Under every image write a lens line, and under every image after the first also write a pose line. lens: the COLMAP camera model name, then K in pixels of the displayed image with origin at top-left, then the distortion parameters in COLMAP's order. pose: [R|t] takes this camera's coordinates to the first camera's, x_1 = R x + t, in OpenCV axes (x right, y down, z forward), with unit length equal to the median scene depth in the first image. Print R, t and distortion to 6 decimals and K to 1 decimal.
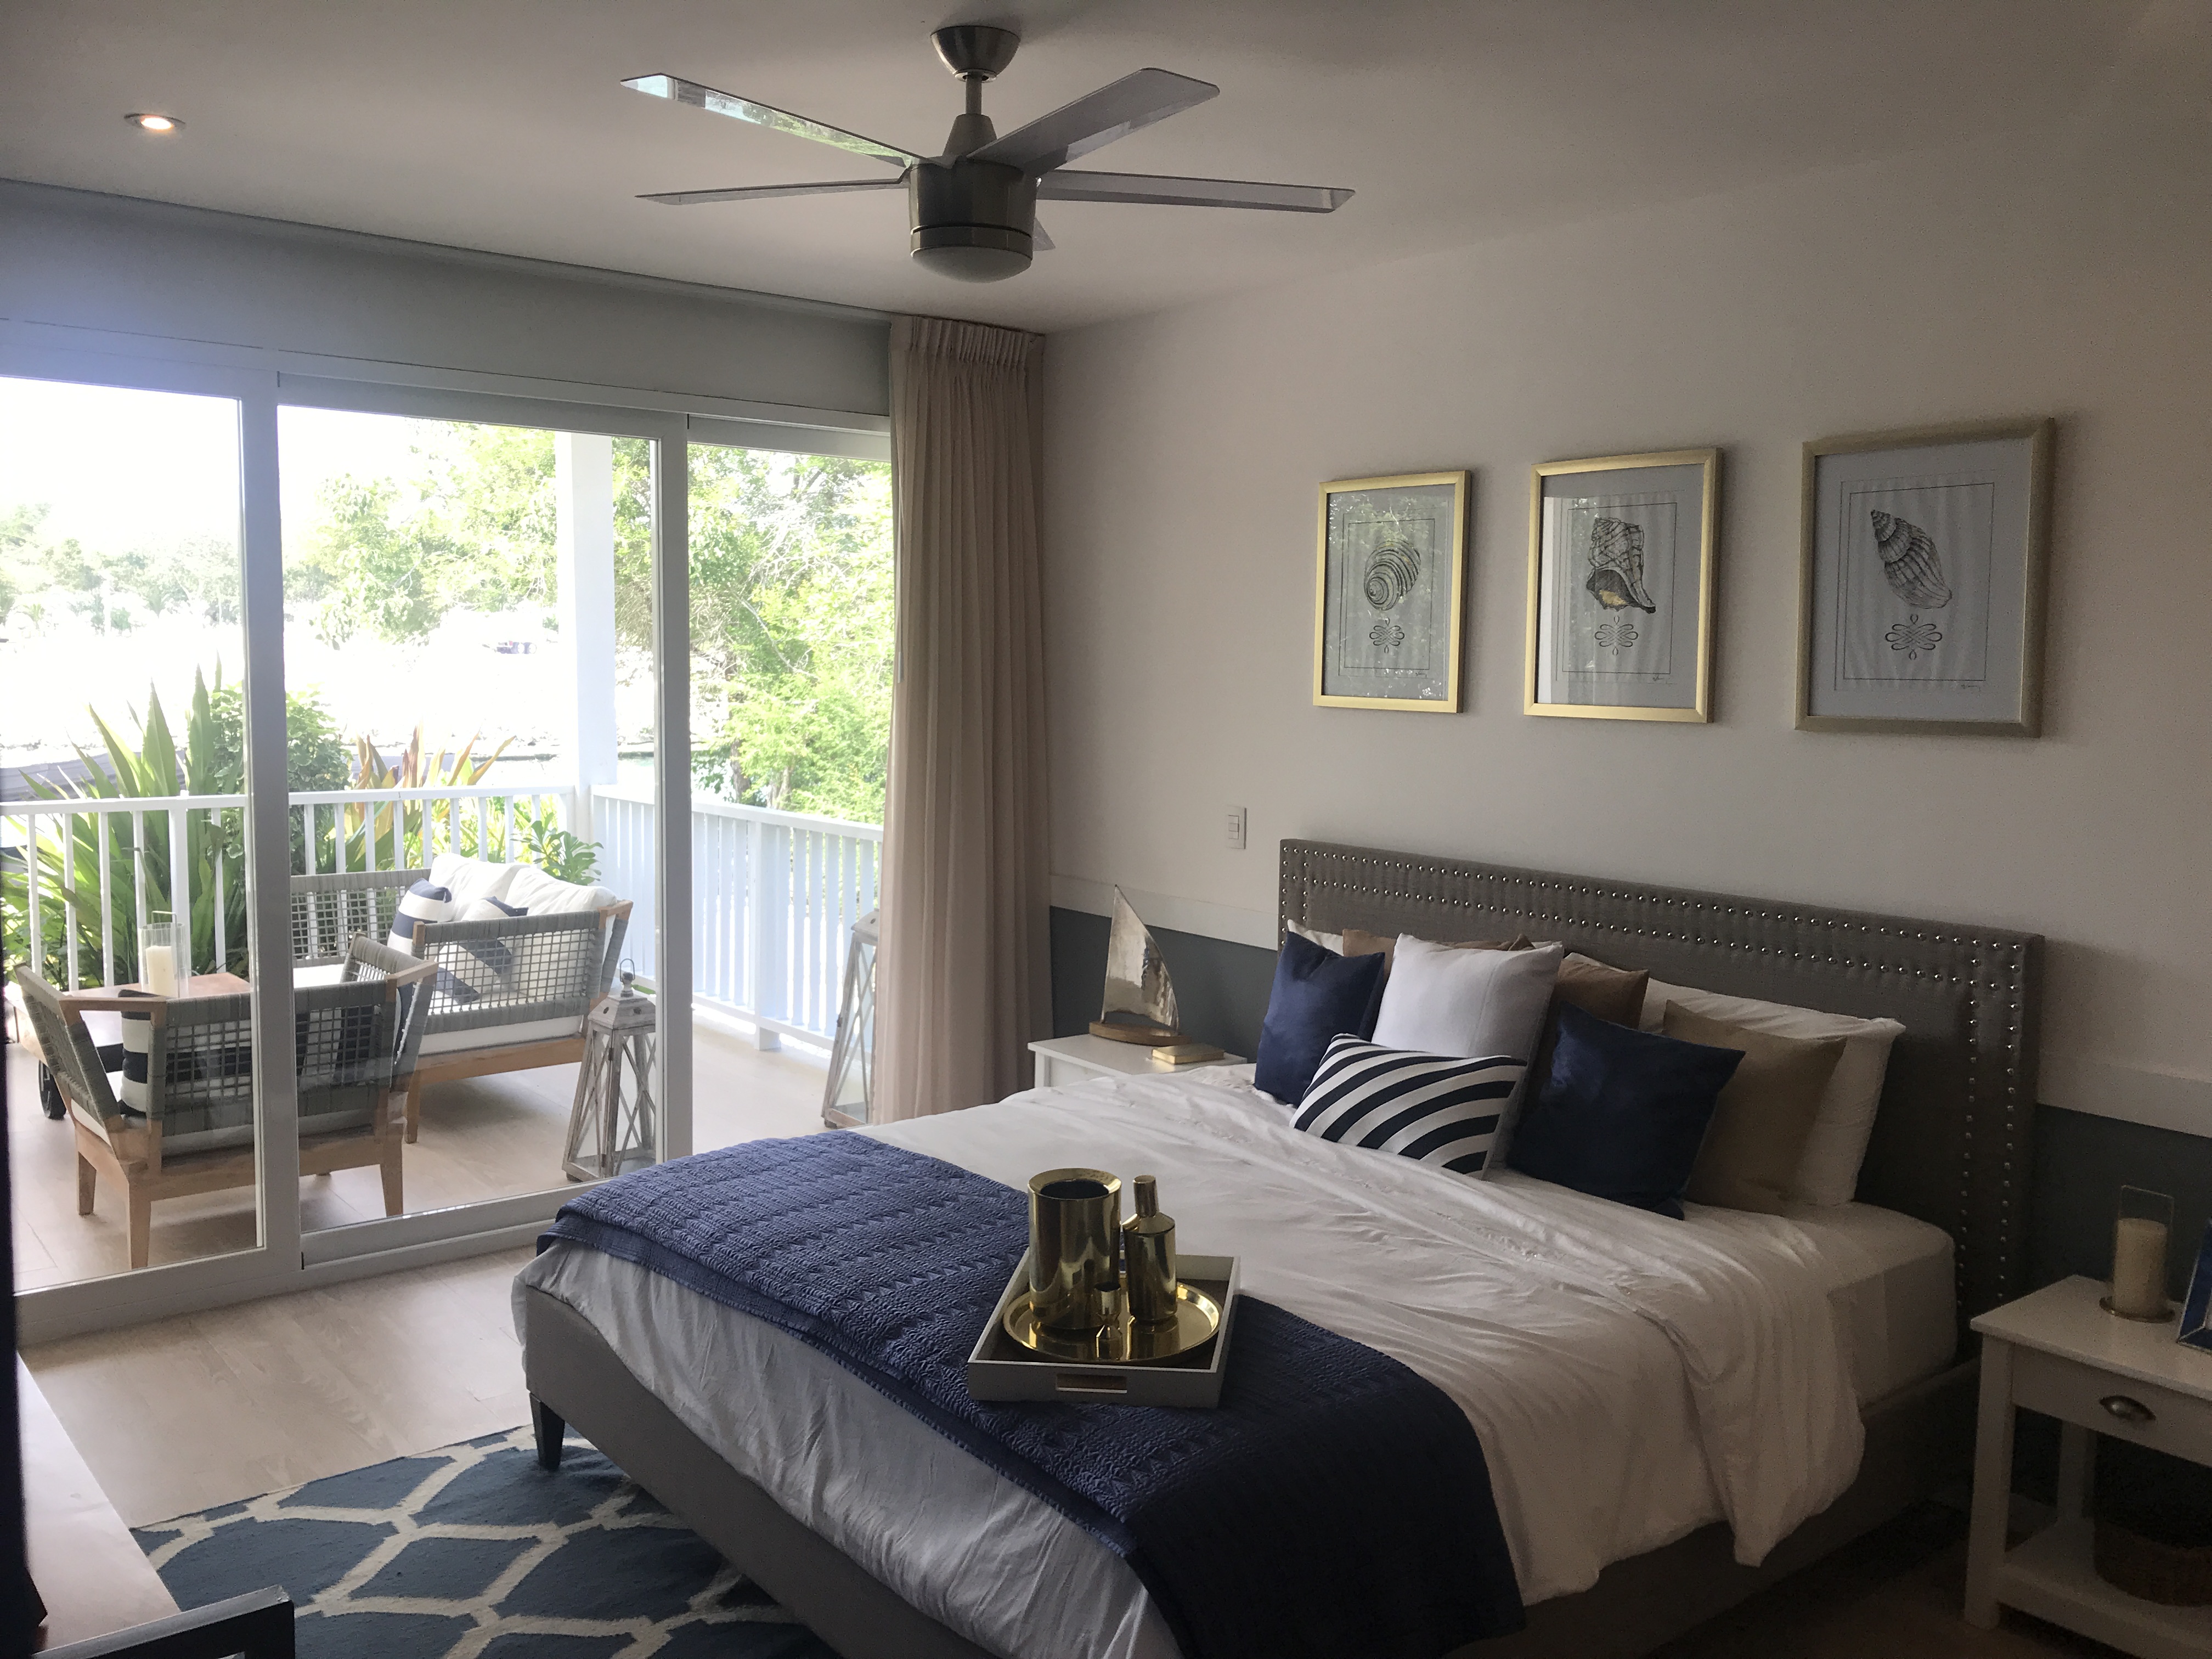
lens RADIAL K [[1805.0, 0, 1092.5], [0, 1805.0, 808.6], [0, 0, 1]] dist [0.051734, -0.074837]
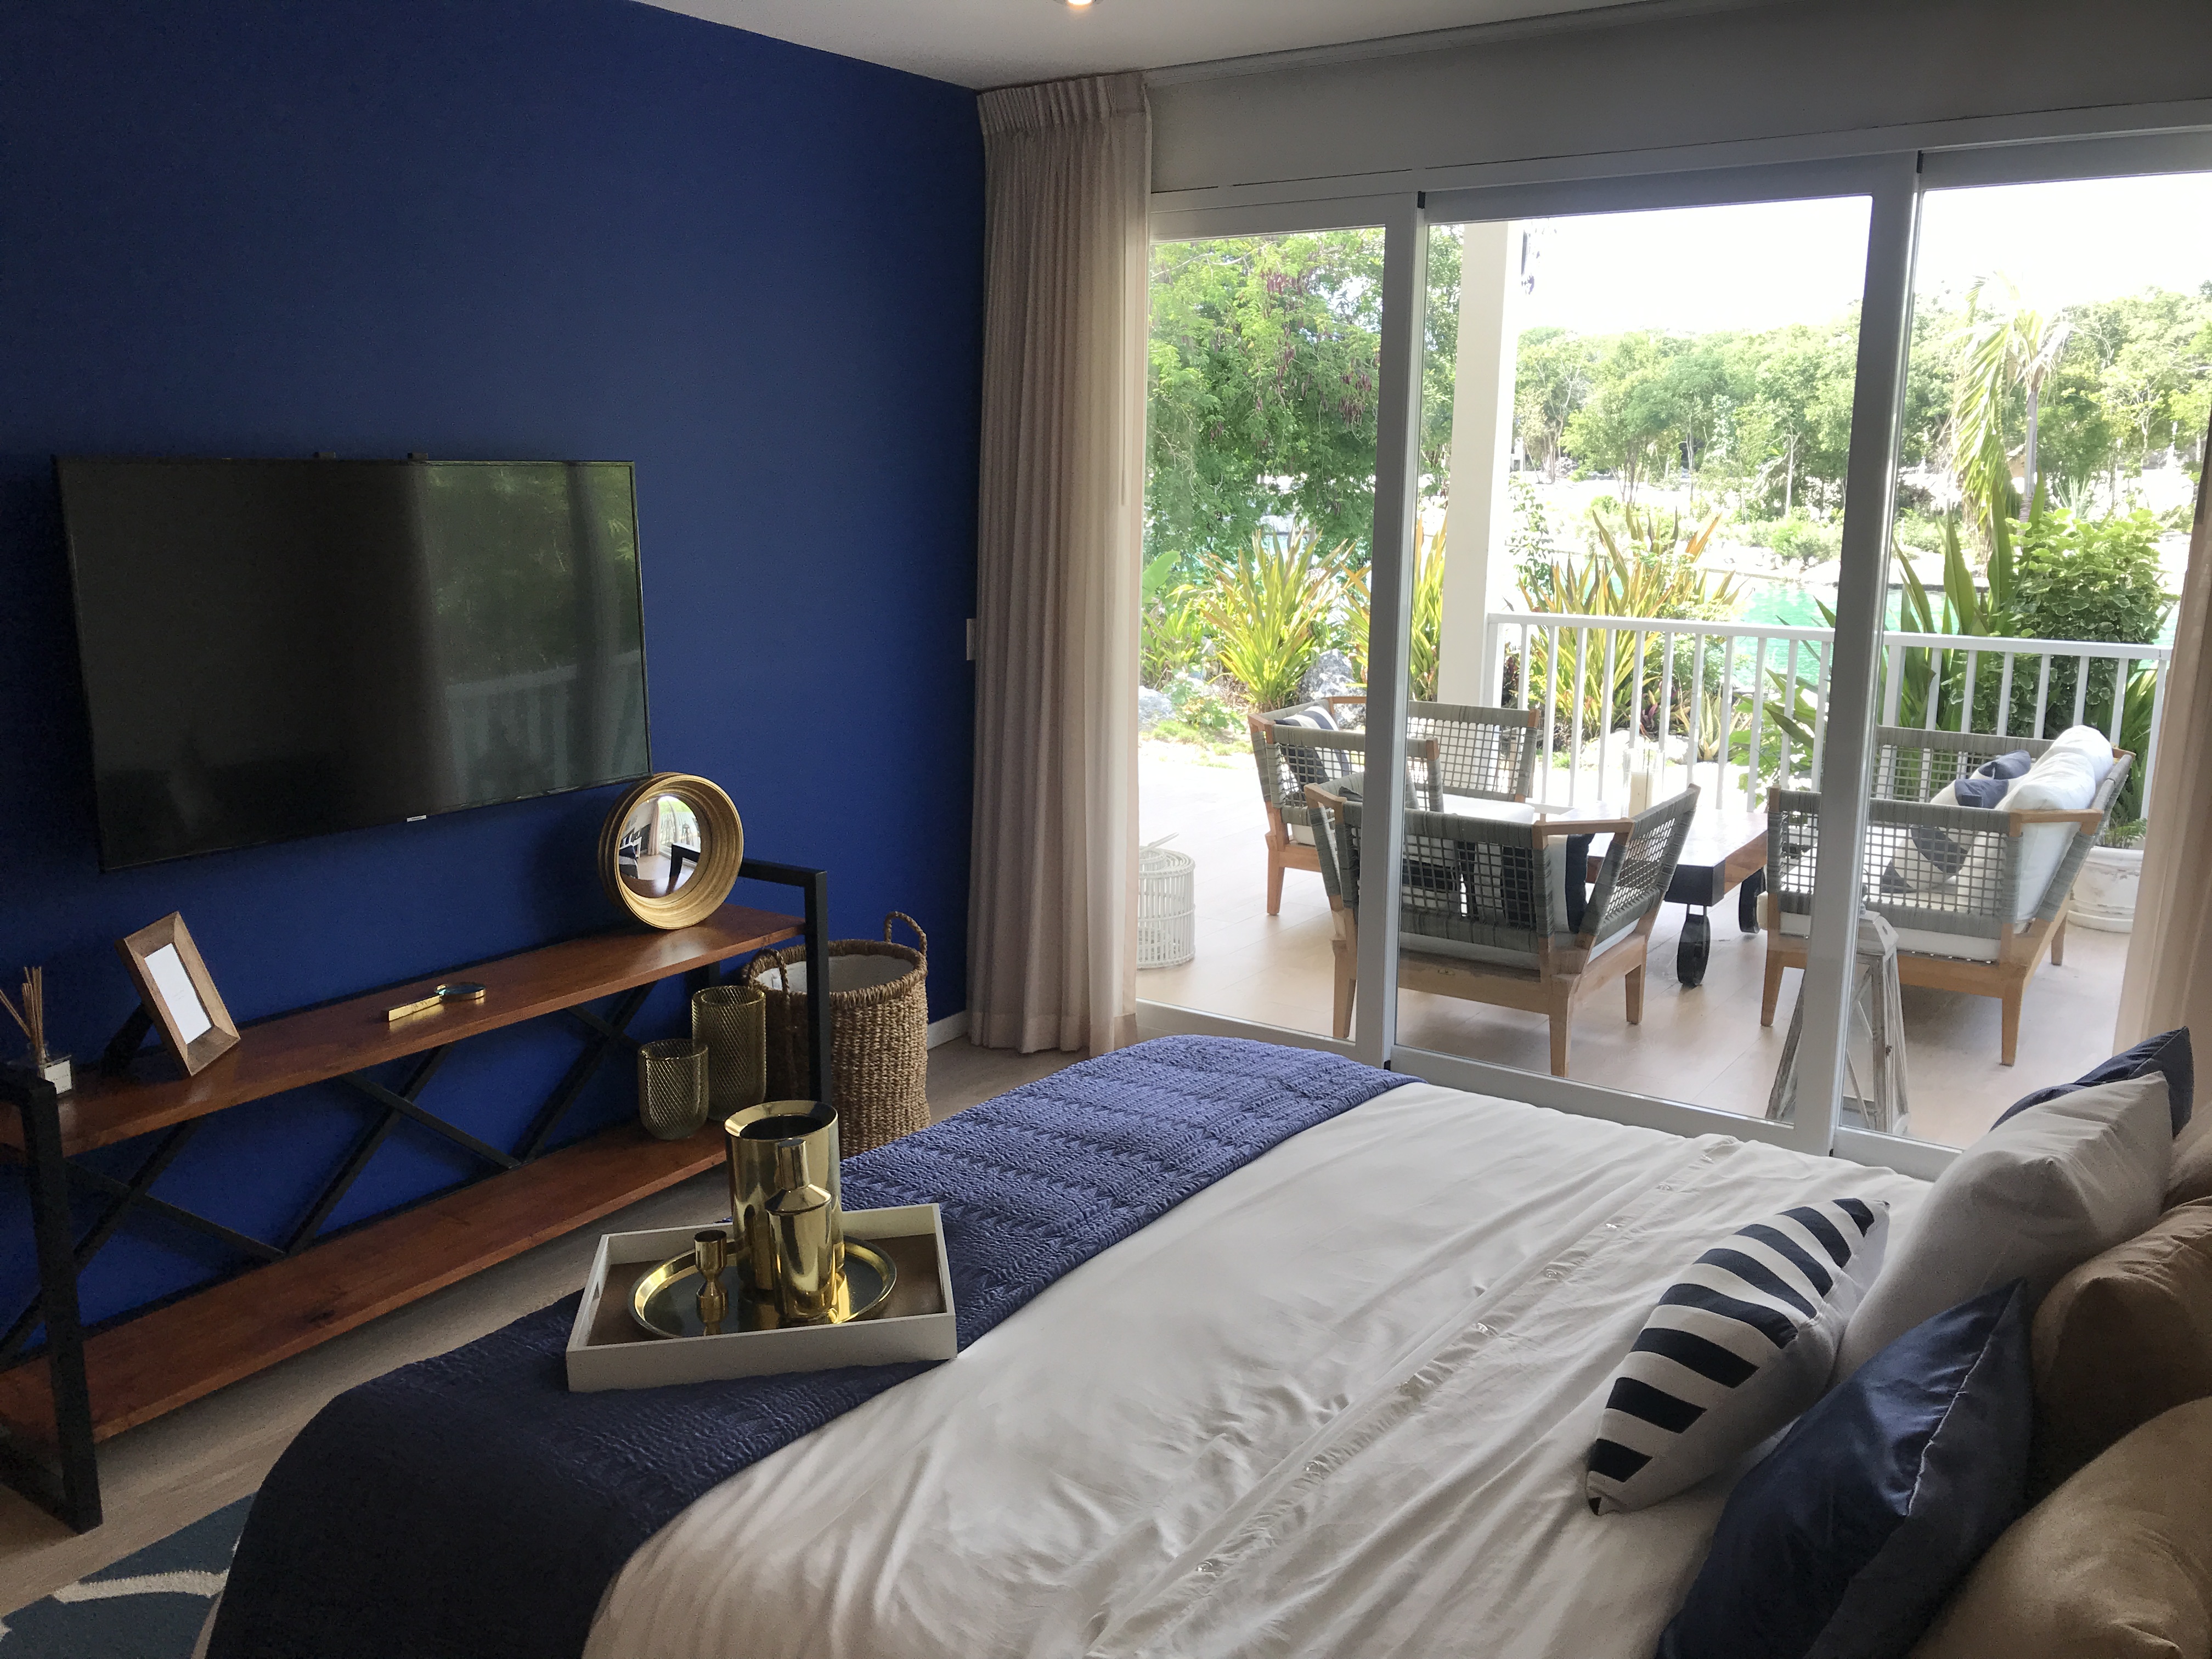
lens RADIAL K [[1841.9, 0, 1106.0], [0, 1841.9, 829.5], [0, 0, 1]] dist [0.004103, -0.008481]
pose [[0.294871, 0.178549, -0.938707, 0.526541], [-0.083248, 0.983452, 0.160910, -0.047066], [0.951904, 0.030697, 0.304855, 0.576044]]
